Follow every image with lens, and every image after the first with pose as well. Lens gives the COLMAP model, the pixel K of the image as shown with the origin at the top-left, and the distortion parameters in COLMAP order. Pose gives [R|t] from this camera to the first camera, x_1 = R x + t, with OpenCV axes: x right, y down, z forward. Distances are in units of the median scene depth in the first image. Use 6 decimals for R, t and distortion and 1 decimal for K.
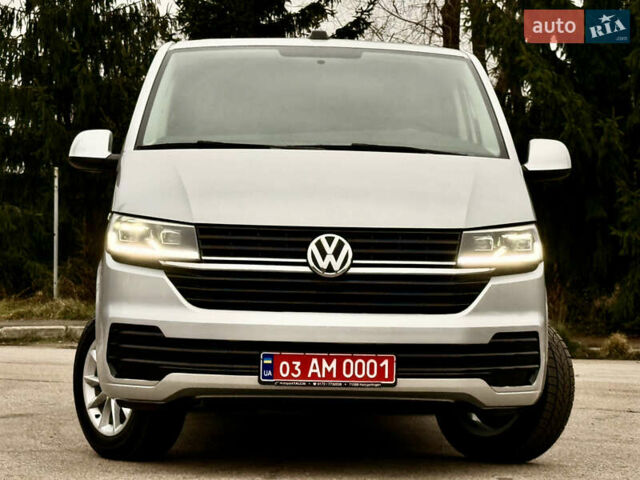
lens RADIAL K [[1887.4, 0, 325.7], [0, 1887.4, 239.5], [0, 0, 1]] dist [0.035843, 0.000000]
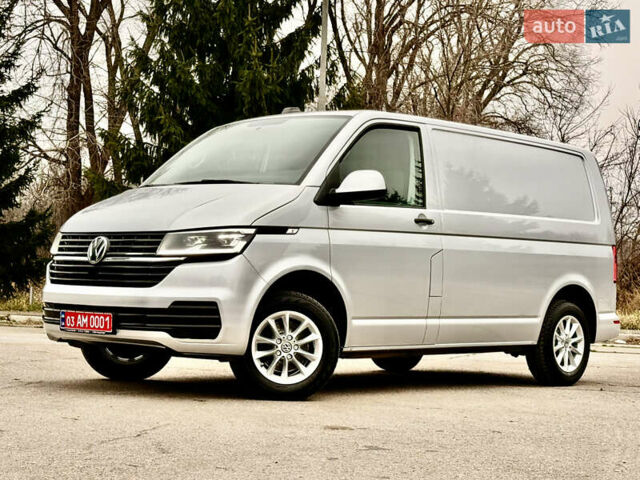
lens RADIAL K [[1243.1, 0, 321.8], [0, 1243.1, 238.2], [0, 0, 1]] dist [0.085179, 0.000000]
pose [[0.697234, -0.024888, -0.716411, 0.872604], [-0.007468, 0.999091, -0.041976, 0.040721], [0.716804, 0.034618, 0.696415, 0.411211]]
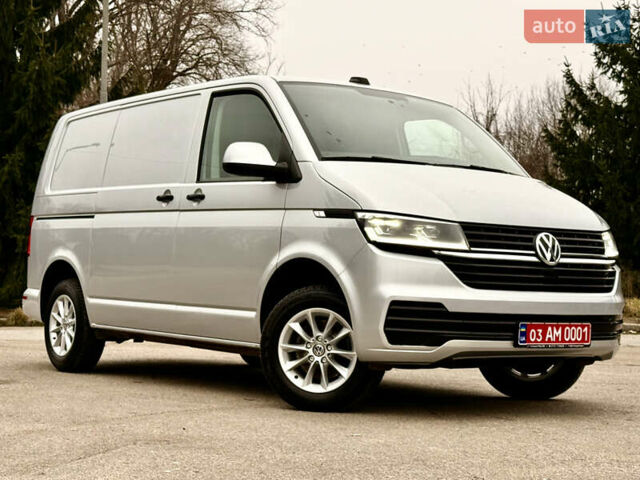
lens RADIAL K [[1243.1, 0, 332.3], [0, 1243.1, 232.6], [0, 0, 1]] dist [0.085179, 0.000000]
pose [[0.827781, 0.026072, 0.560445, -0.613294], [-0.020683, 0.999659, -0.015956, 0.014103], [-0.560670, 0.001617, 0.828038, 0.359014]]
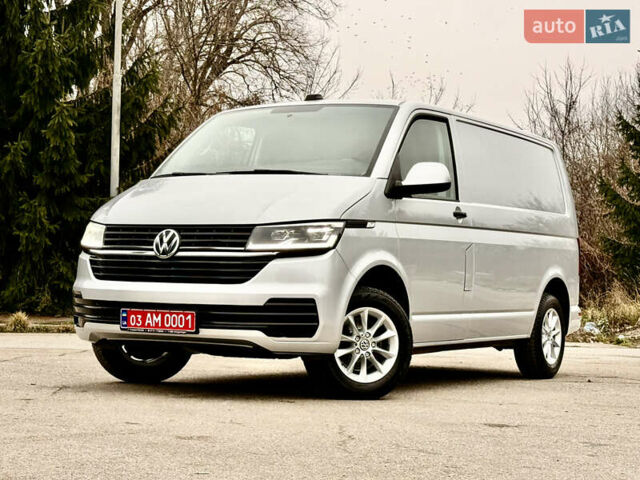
lens RADIAL K [[1331.7, 0, 313.5], [0, 1331.7, 254.0], [0, 0, 1]] dist [0.099813, 0.000000]
pose [[0.844986, -0.008838, -0.534715, 0.650190], [-0.002946, 0.999771, -0.021180, 0.037934], [0.534780, 0.019472, 0.844767, 0.186944]]
